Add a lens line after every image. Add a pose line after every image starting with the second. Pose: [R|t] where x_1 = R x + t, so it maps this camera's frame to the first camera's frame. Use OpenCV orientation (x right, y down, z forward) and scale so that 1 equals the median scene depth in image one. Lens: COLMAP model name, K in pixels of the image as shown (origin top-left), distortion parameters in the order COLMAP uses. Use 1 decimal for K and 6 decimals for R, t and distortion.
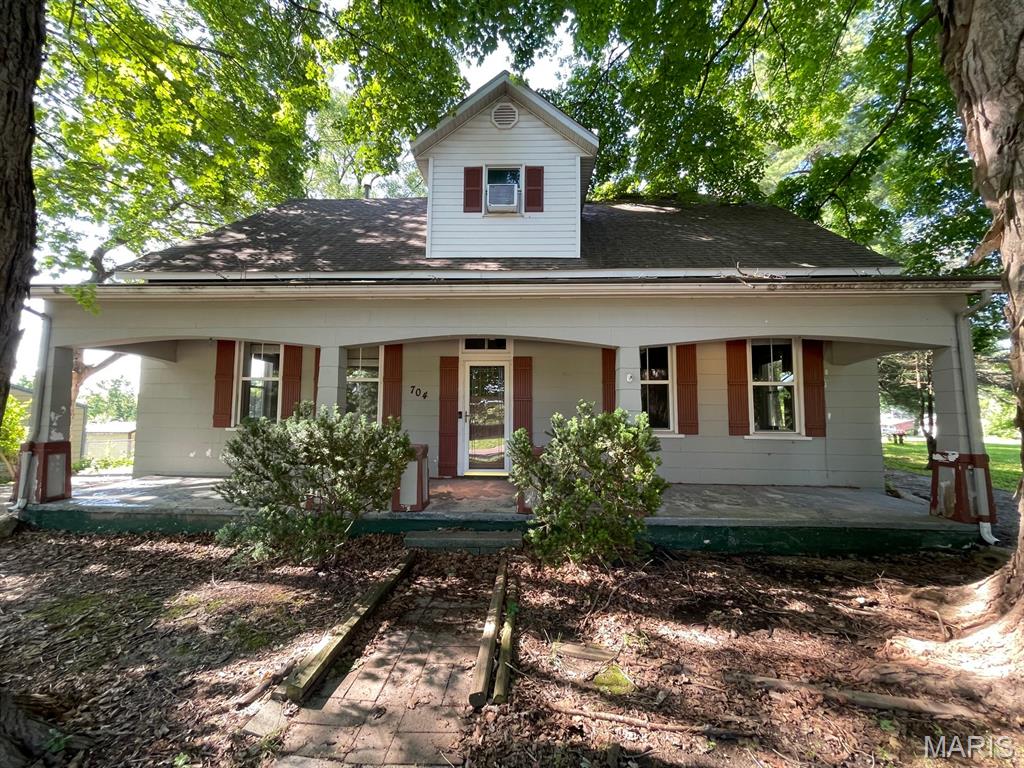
lens RADIAL K [[410.4, 0, 503.1], [0, 410.4, 383.4], [0, 0, 1]] dist [0.008184, 0.000500]
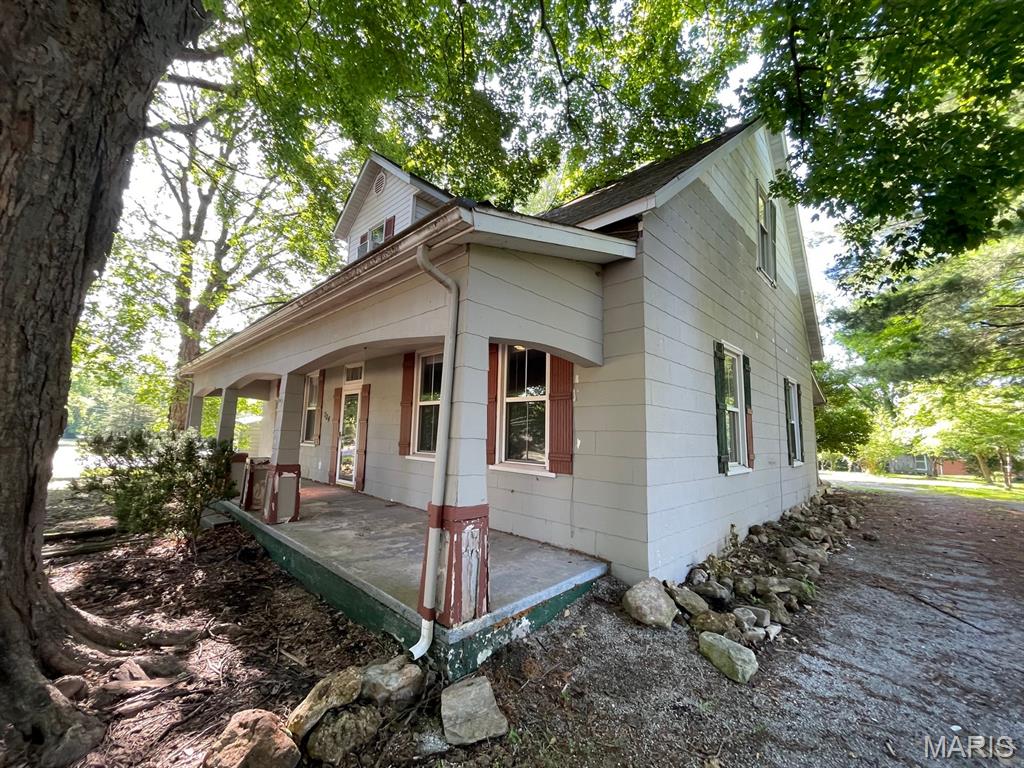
lens RADIAL K [[410.4, 0, 505.5], [0, 410.4, 380.3], [0, 0, 1]] dist [0.008184, 0.000500]
pose [[0.724004, -0.066697, -0.686564, 1.175984], [0.037212, 0.997642, -0.057676, 0.009554], [0.688792, 0.016210, 0.724778, 0.434832]]
